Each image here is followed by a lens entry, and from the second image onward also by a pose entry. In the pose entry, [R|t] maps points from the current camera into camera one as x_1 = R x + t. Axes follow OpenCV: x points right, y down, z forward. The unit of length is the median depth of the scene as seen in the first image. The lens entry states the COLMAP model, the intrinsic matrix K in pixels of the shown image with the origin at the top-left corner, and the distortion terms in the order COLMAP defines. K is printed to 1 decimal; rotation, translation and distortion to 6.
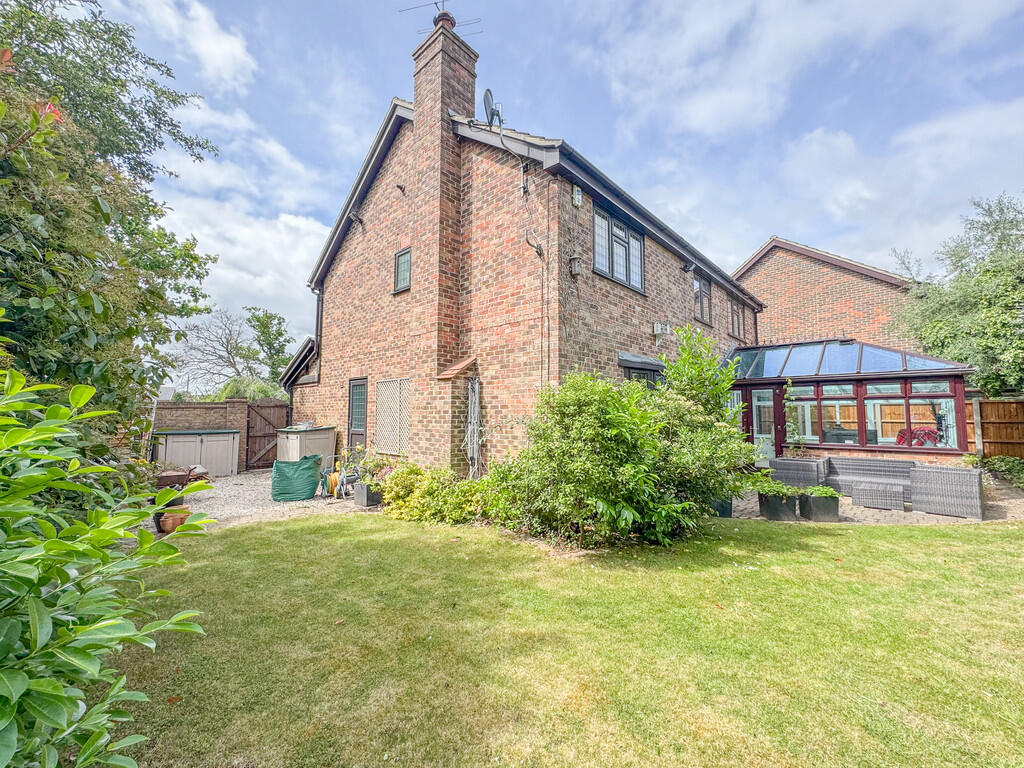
lens RADIAL K [[423.5, 0, 514.4], [0, 423.5, 383.3], [0, 0, 1]] dist [-0.009333, 0.000498]
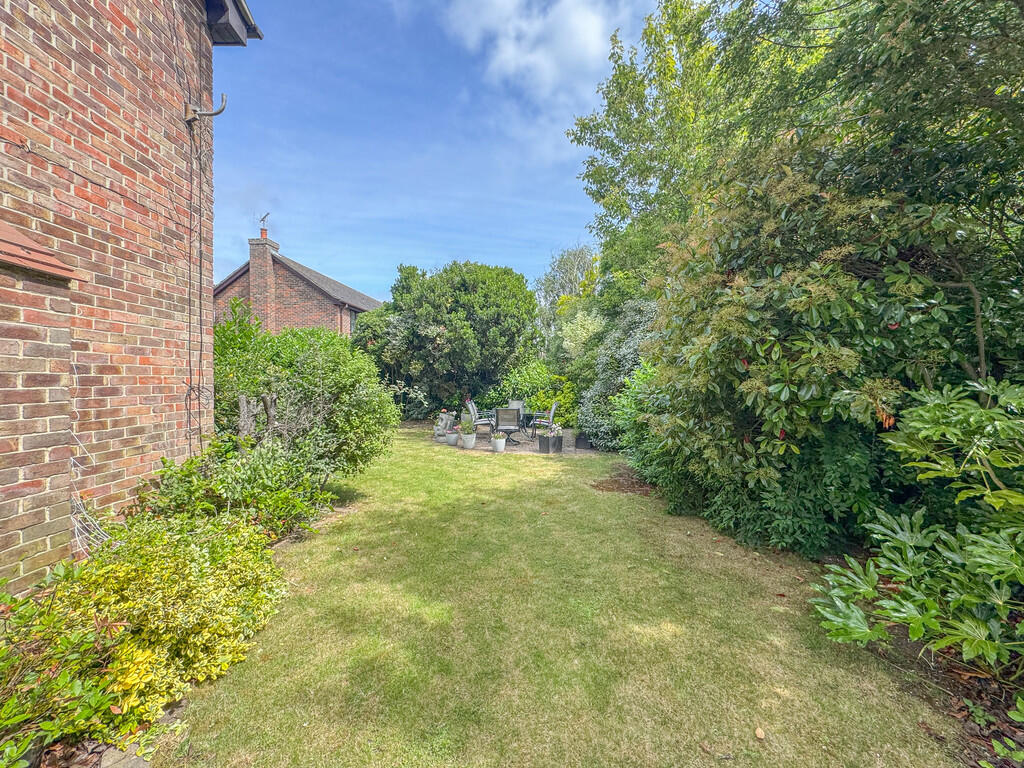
lens RADIAL K [[423.5, 0, 514.4], [0, 423.5, 383.3], [0, 0, 1]] dist [-0.009333, 0.000498]
pose [[-0.708590, -0.000134, 0.705621, -0.572004], [-0.047155, 0.997773, -0.047165, 0.061786], [-0.704043, -0.066694, -0.707018, 0.877911]]
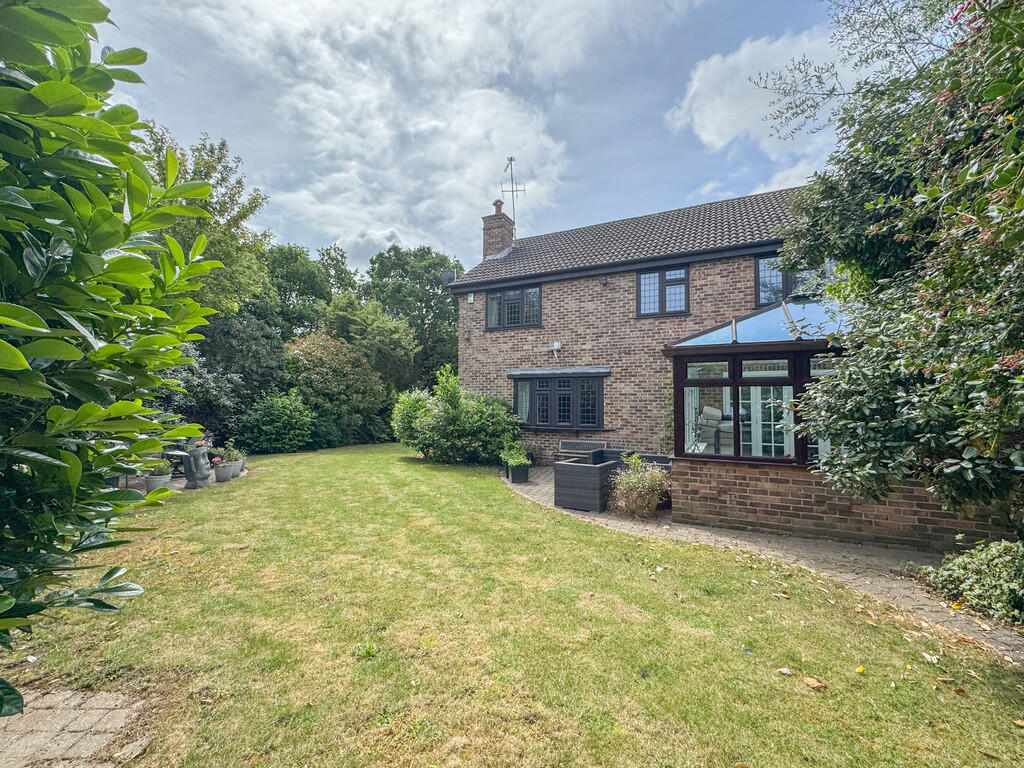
lens RADIAL K [[423.5, 0, 514.4], [0, 423.5, 383.3], [0, 0, 1]] dist [-0.009333, 0.000498]
pose [[0.281120, -0.058570, -0.957884, 1.763055], [0.059608, 0.997274, -0.043484, 0.050041], [0.957819, -0.044873, 0.283845, 0.513912]]
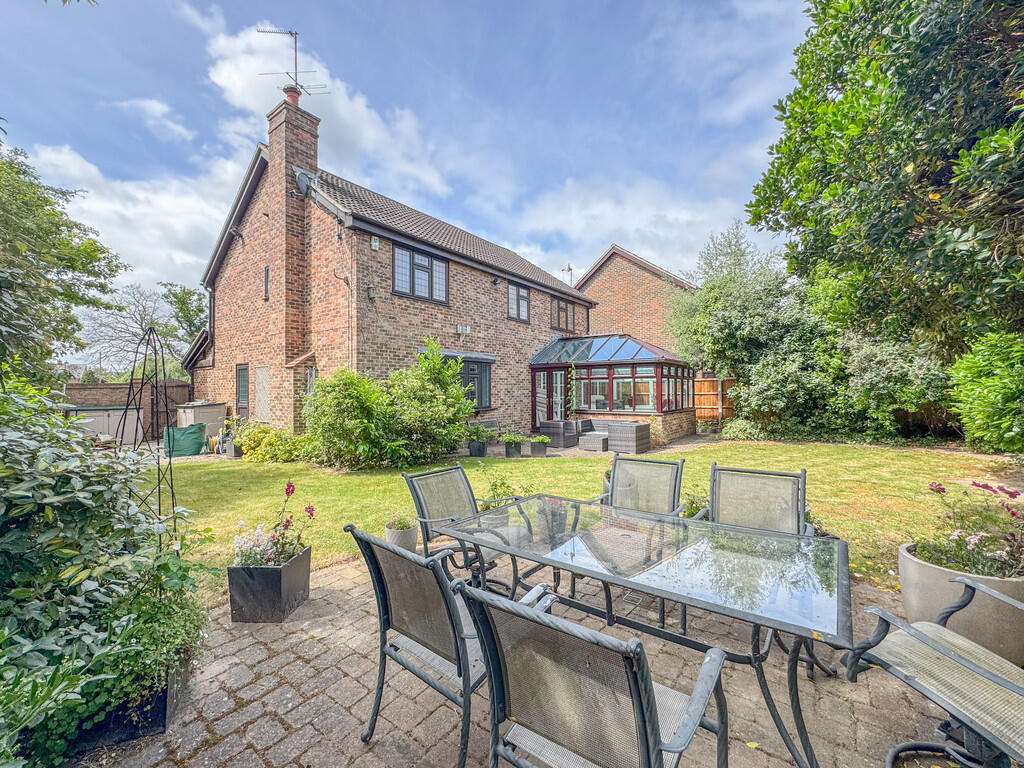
lens RADIAL K [[423.5, 0, 514.4], [0, 423.5, 383.3], [0, 0, 1]] dist [-0.009333, 0.000498]
pose [[0.993207, -0.007479, 0.116119, 0.381037], [0.000634, 0.998265, 0.058871, -0.035858], [-0.116358, -0.058398, 0.991489, -0.450971]]
